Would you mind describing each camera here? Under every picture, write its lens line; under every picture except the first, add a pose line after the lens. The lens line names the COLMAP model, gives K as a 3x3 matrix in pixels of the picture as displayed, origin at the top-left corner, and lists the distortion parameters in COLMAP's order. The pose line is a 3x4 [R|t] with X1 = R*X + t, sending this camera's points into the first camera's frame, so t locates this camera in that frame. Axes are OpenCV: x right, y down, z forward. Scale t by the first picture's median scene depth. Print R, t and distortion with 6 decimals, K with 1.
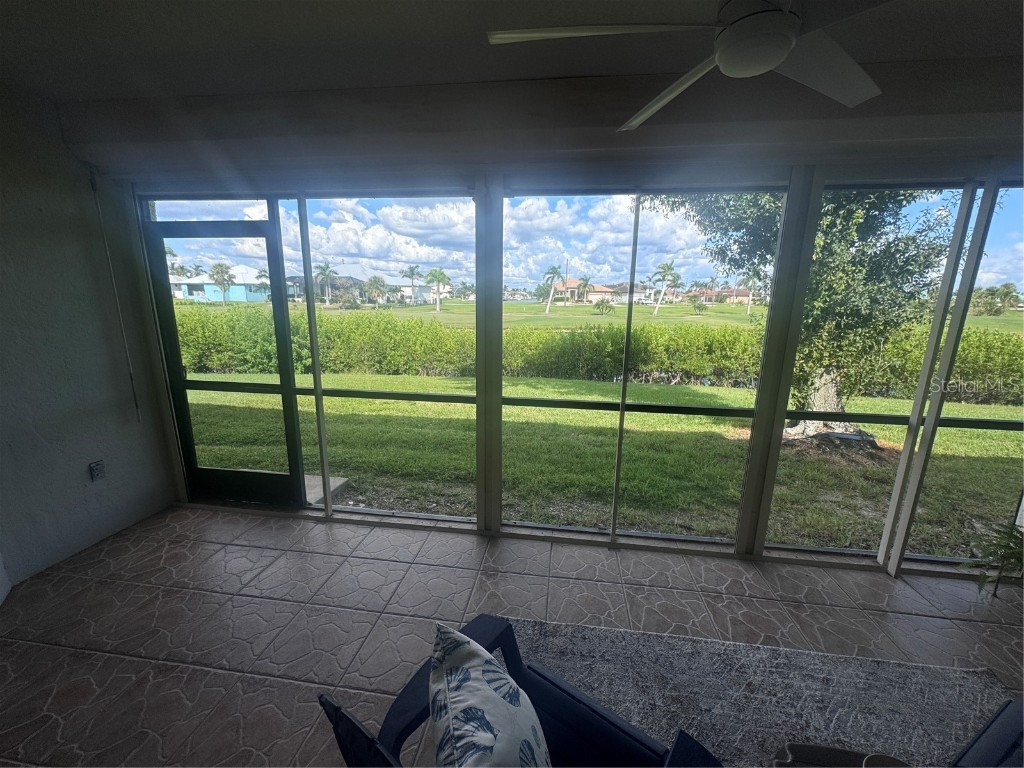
lens RADIAL K [[411.1, 0, 513.6], [0, 411.1, 386.8], [0, 0, 1]] dist [-0.003528, -0.000317]
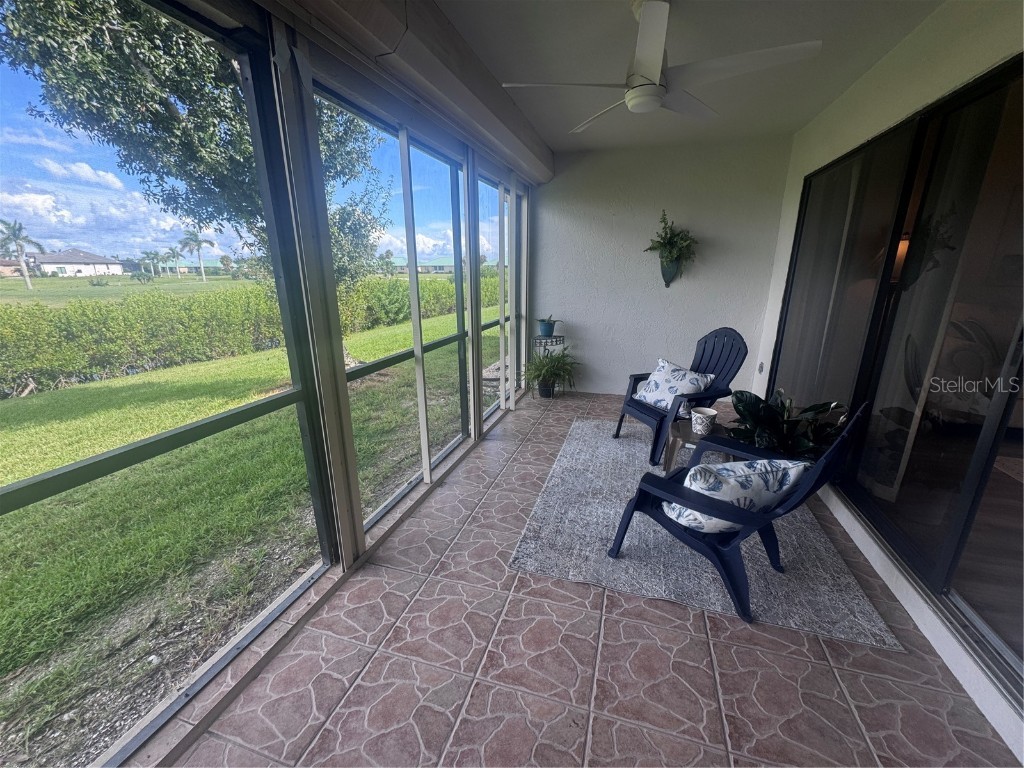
lens RADIAL K [[411.1, 0, 513.6], [0, 411.1, 386.8], [0, 0, 1]] dist [-0.003528, -0.000317]
pose [[0.161704, -0.285829, 0.944539, -0.408488], [0.217918, 0.943850, 0.248314, -0.042214], [-0.962478, 0.165679, 0.214912, 0.340098]]
